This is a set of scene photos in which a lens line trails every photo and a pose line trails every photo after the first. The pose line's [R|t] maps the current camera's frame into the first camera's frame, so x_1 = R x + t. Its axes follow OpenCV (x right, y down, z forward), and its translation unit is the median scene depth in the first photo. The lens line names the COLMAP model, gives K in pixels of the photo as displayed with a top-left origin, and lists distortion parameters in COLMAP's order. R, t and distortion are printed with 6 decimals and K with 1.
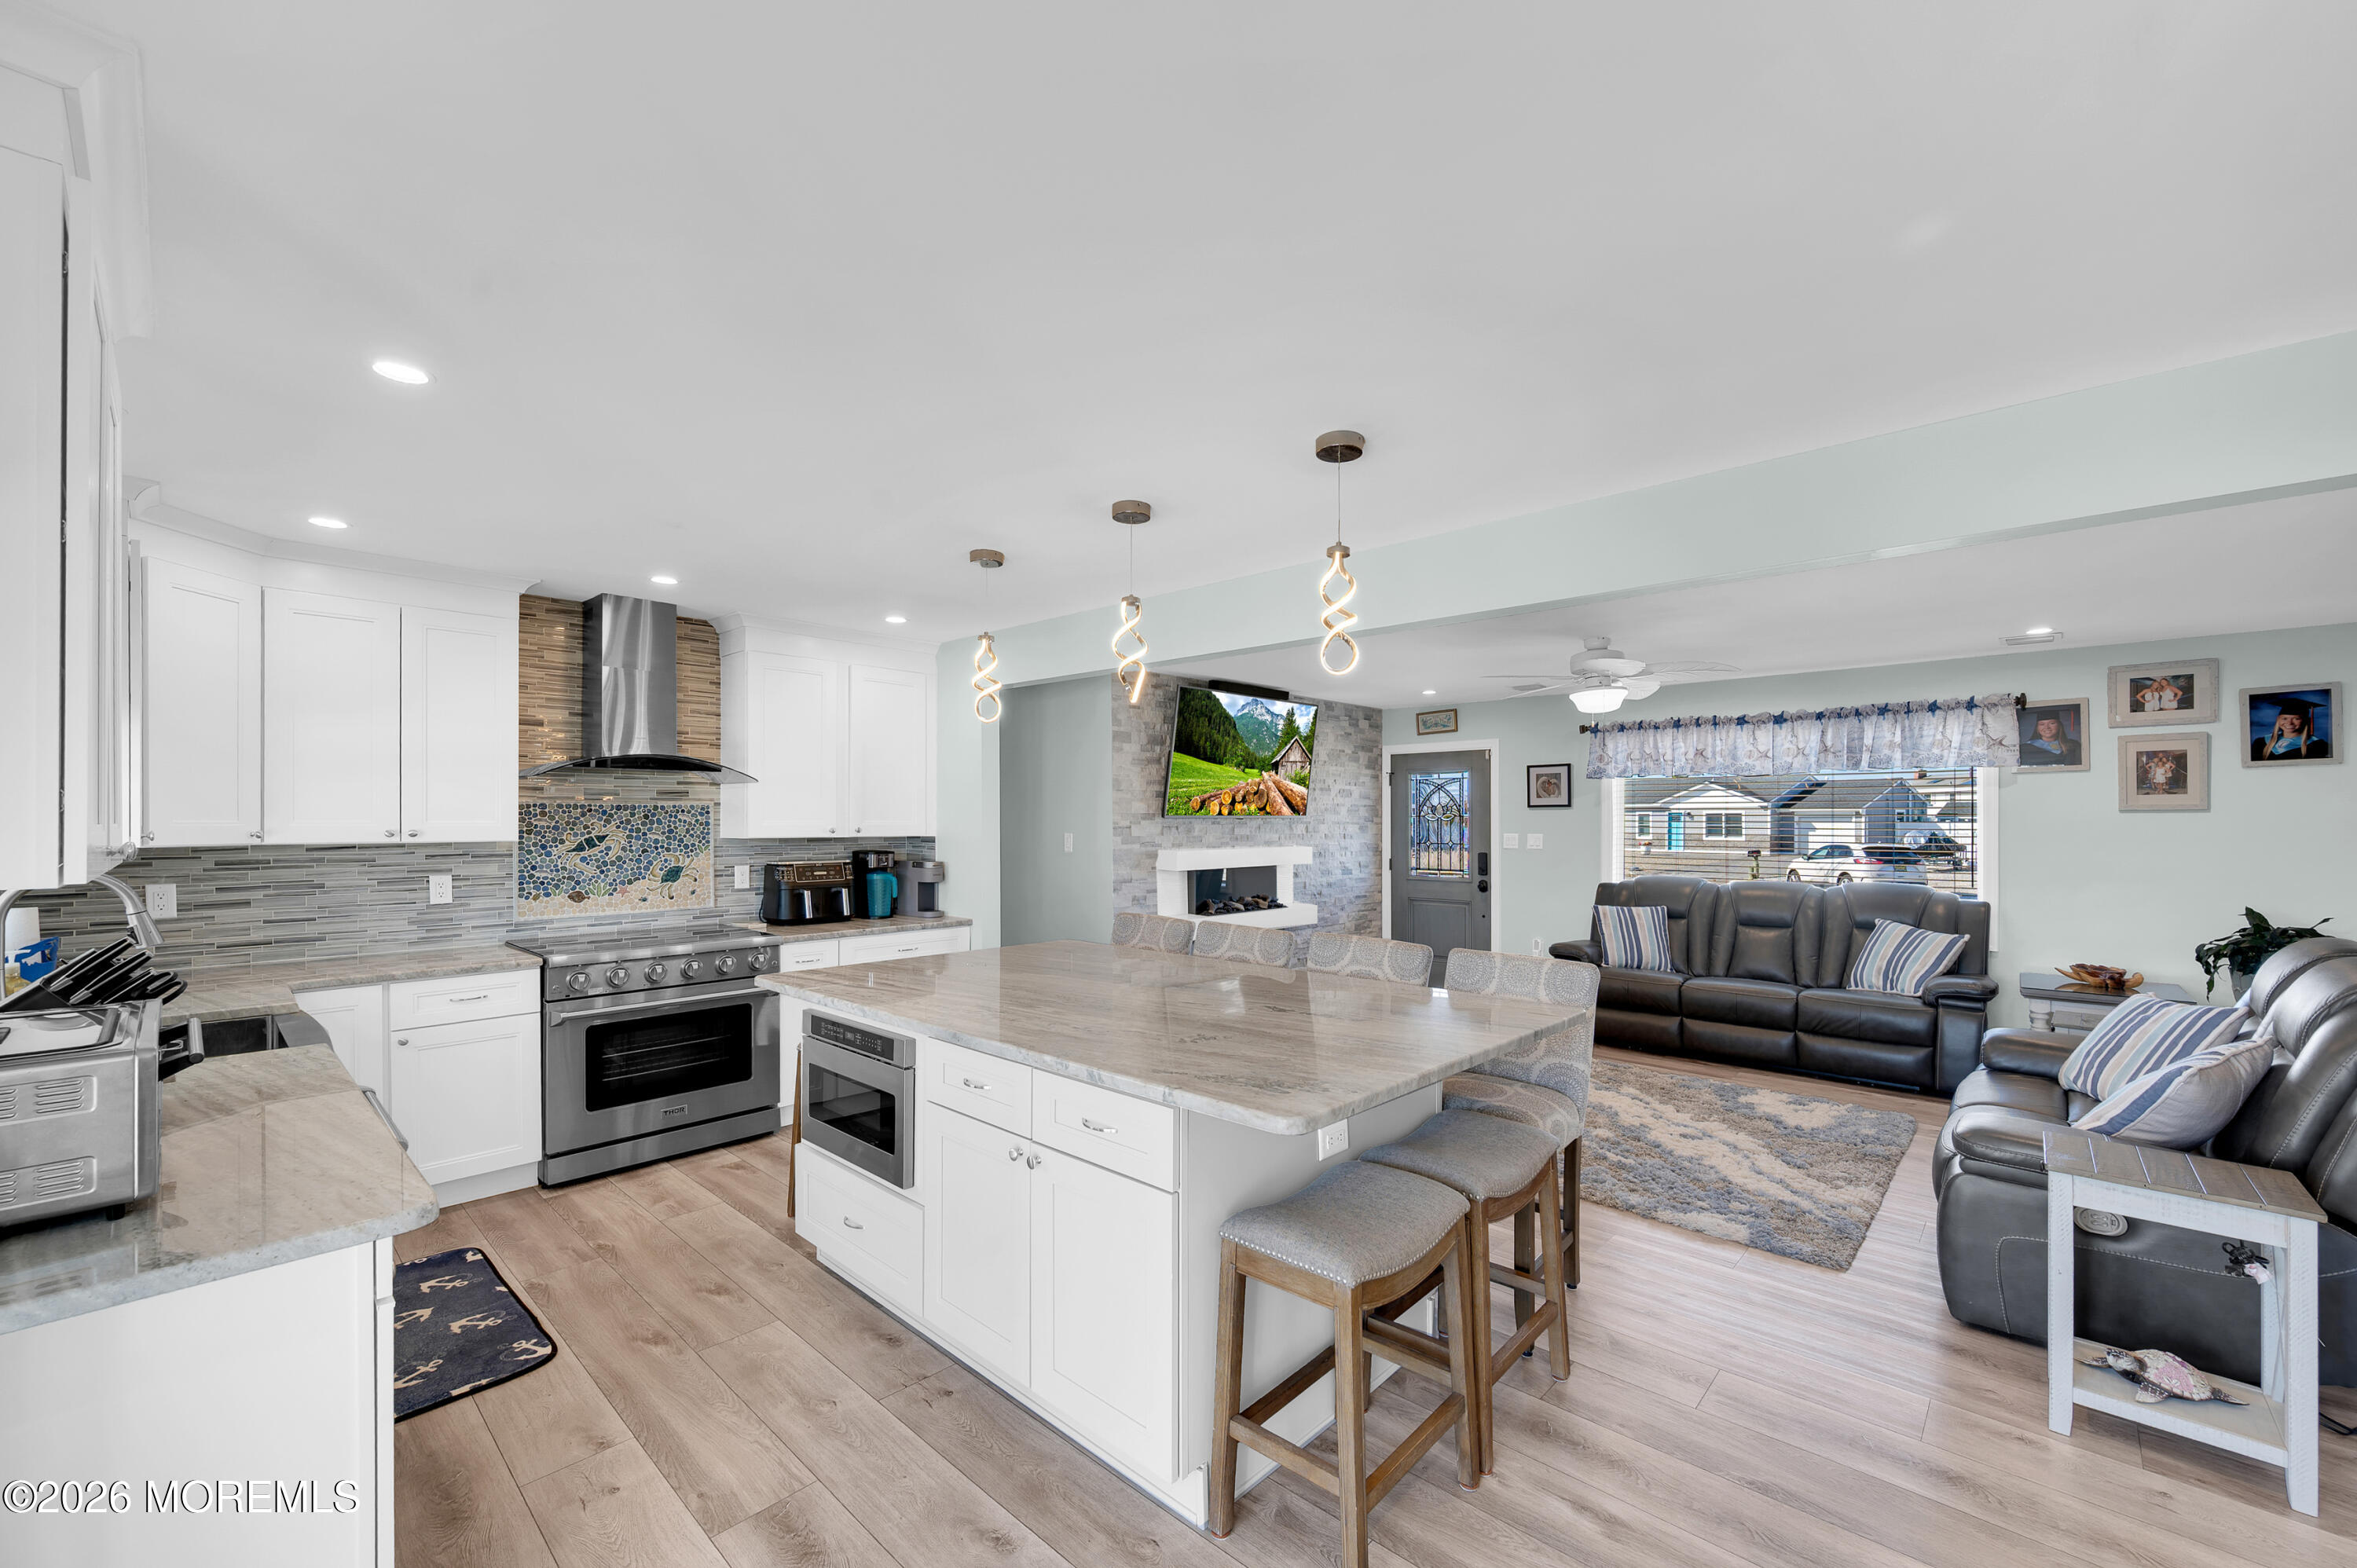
lens RADIAL K [[927.6, 0, 1167.7], [0, 927.6, 822.0], [0, 0, 1]] dist [-0.001798, -0.000614]
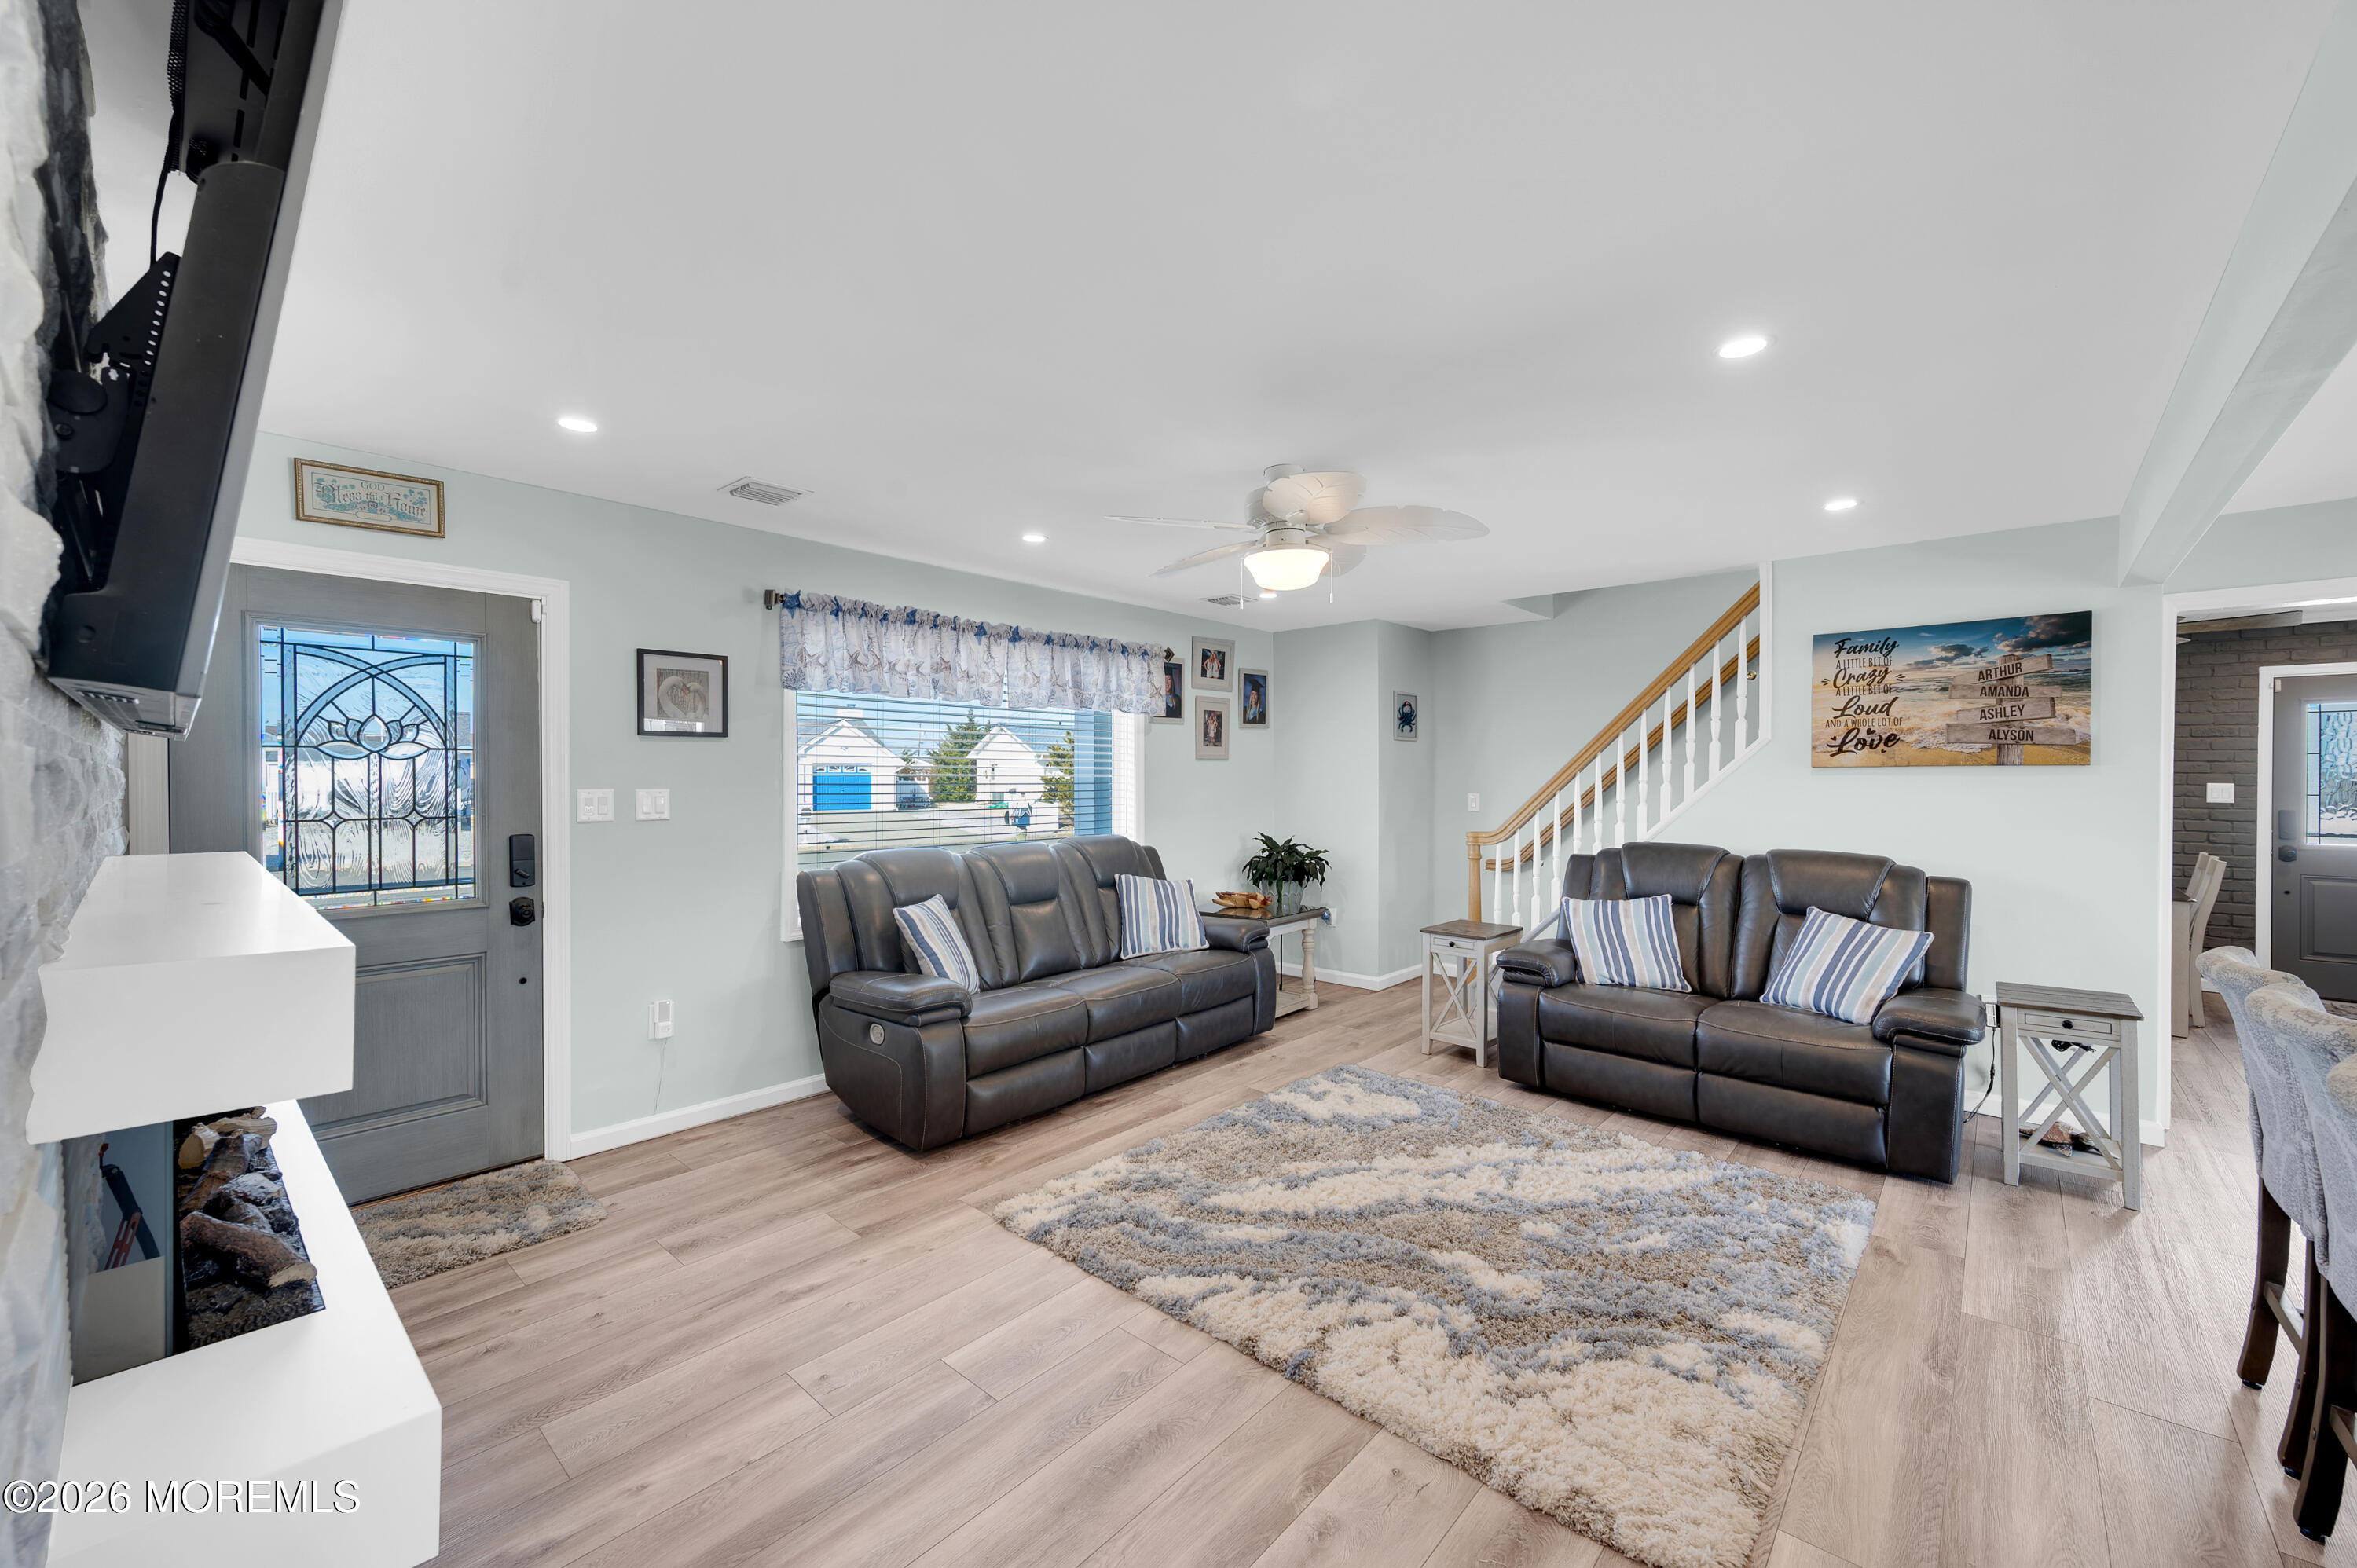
lens RADIAL K [[927.6, 0, 1182.6], [0, 927.6, 779.6], [0, 0, 1]] dist [-0.001798, -0.000614]
pose [[-0.034268, -0.007495, 0.999385, -0.173362], [-0.001955, 0.999970, 0.007432, 0.005989], [-0.999411, -0.001699, -0.034281, 1.169974]]
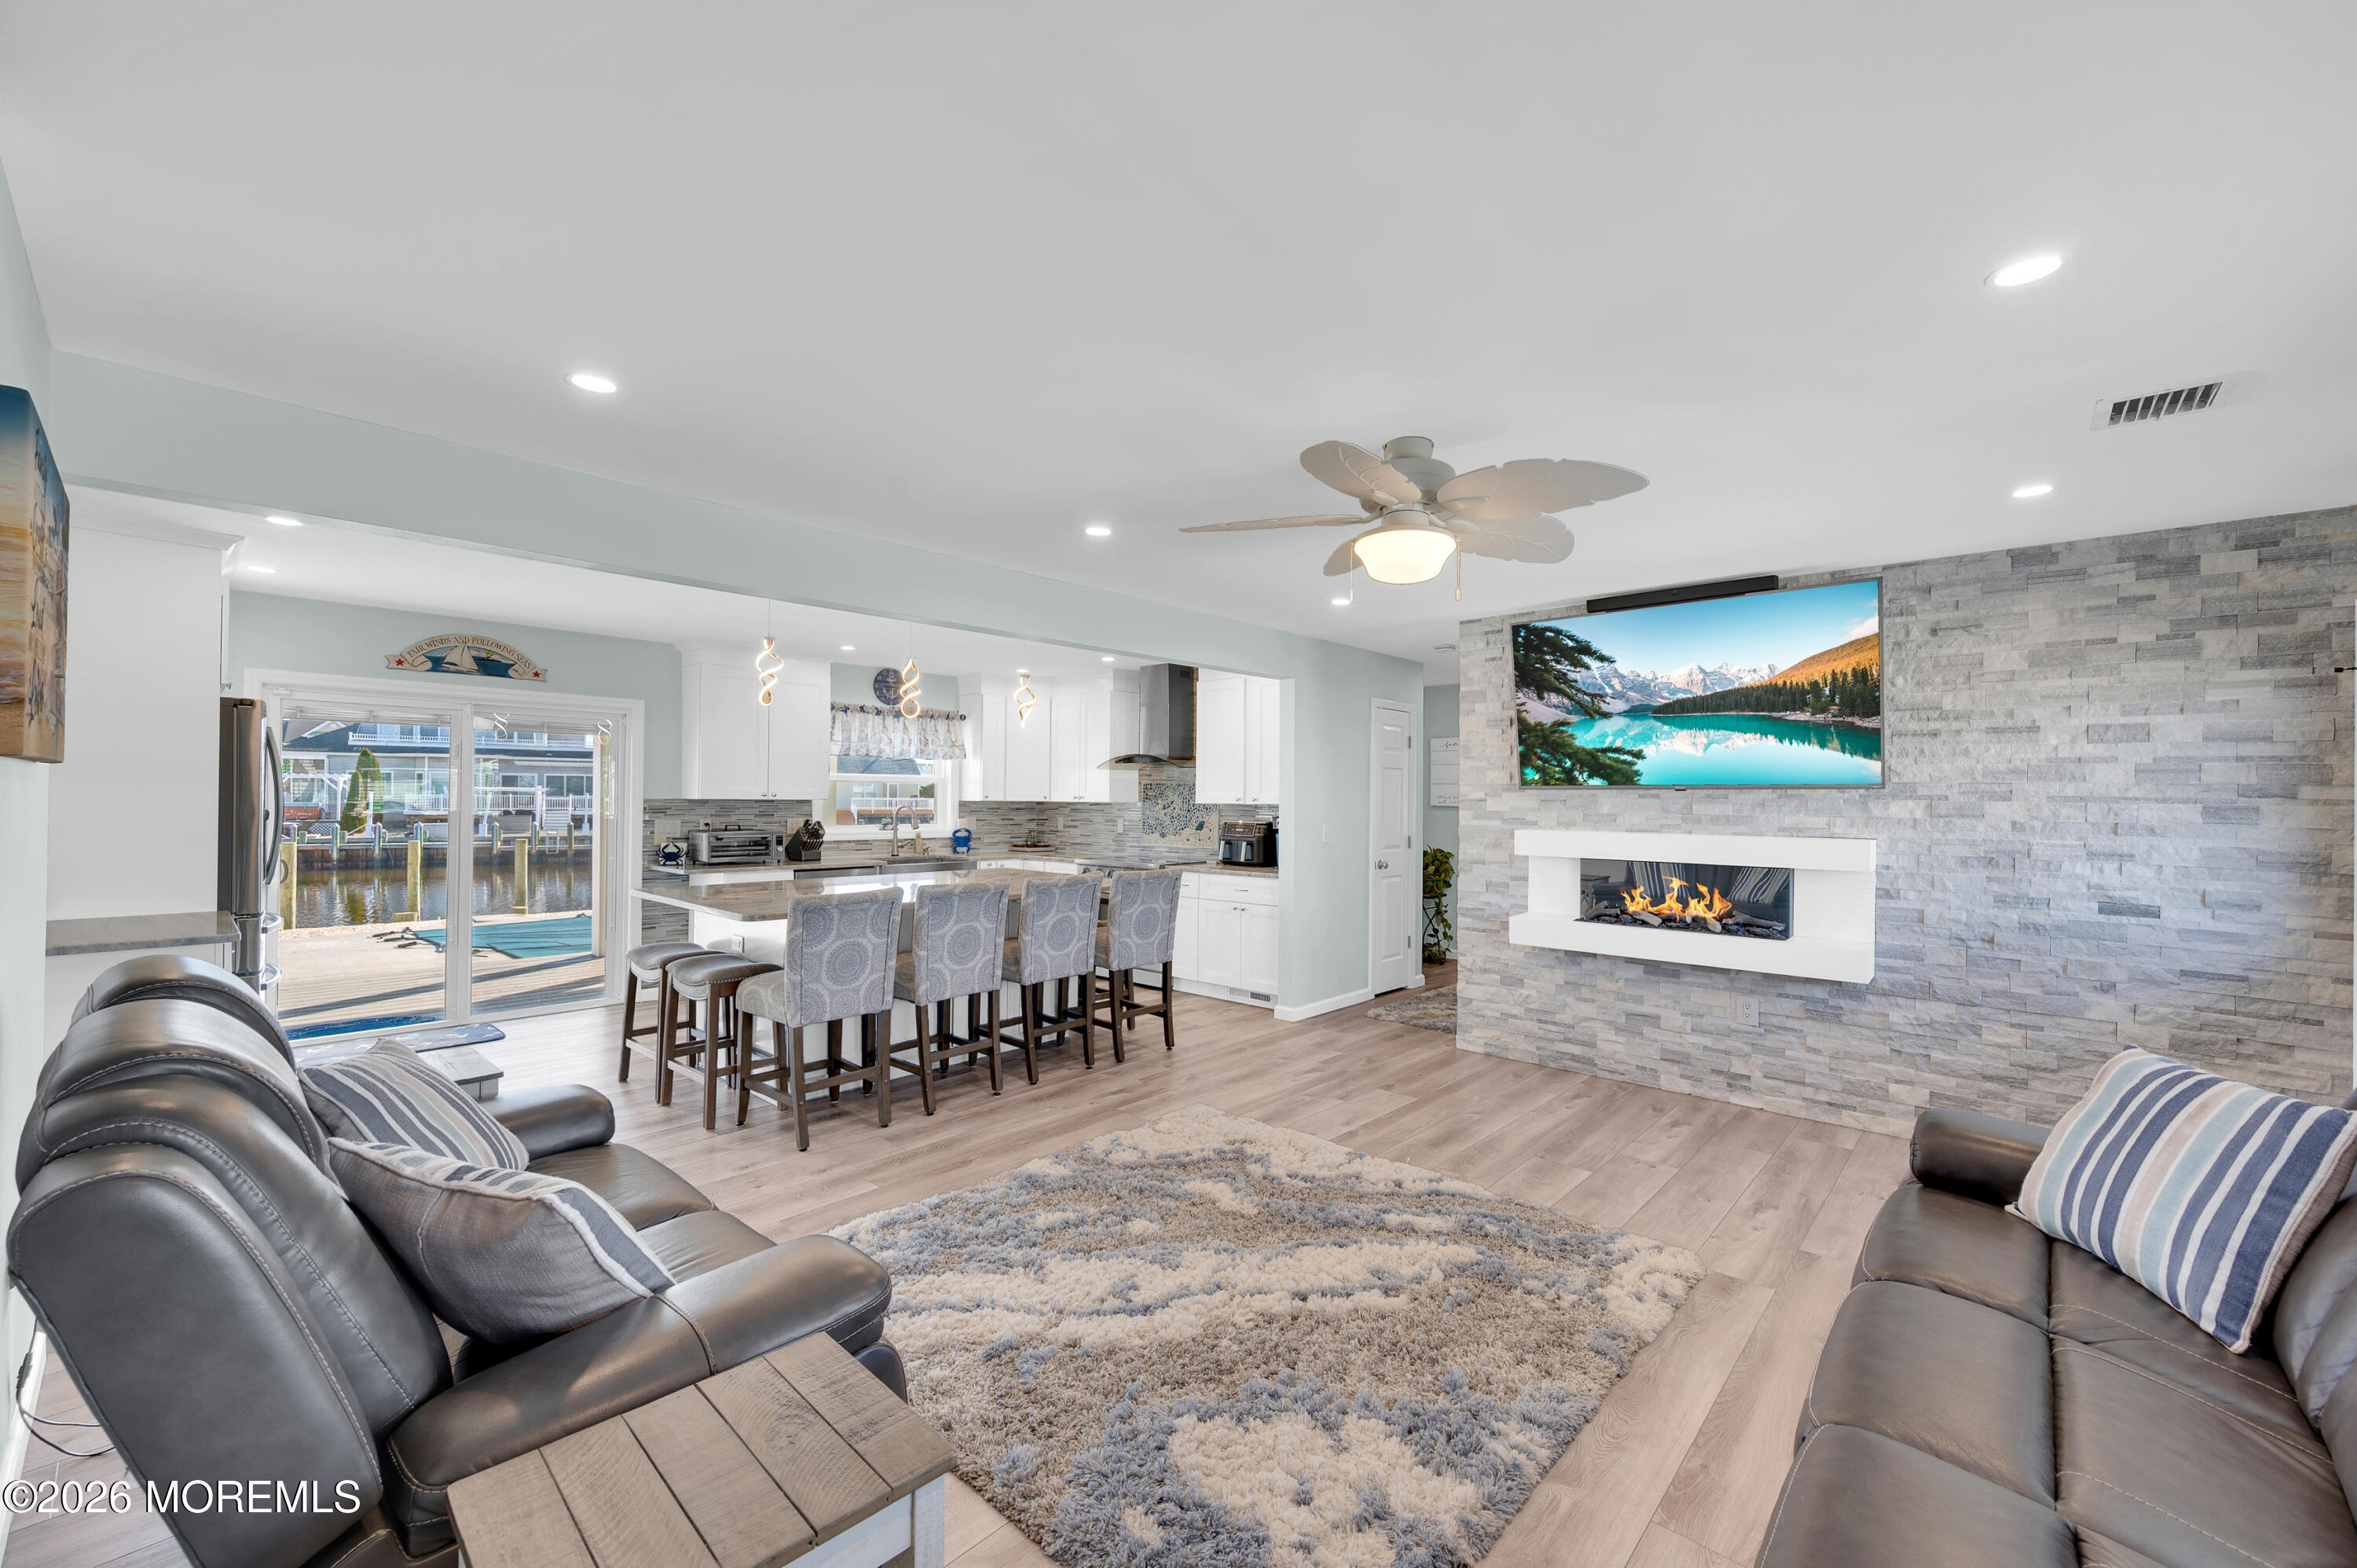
lens RADIAL K [[940.4, 0, 1192.0], [0, 940.4, 789.1], [0, 0, 1]] dist [-0.001459, -0.000190]
pose [[0.028643, -0.009724, -0.999542, 1.081884], [-0.011034, 0.999889, -0.010043, 0.009363], [0.999529, 0.011317, 0.028533, 0.923219]]
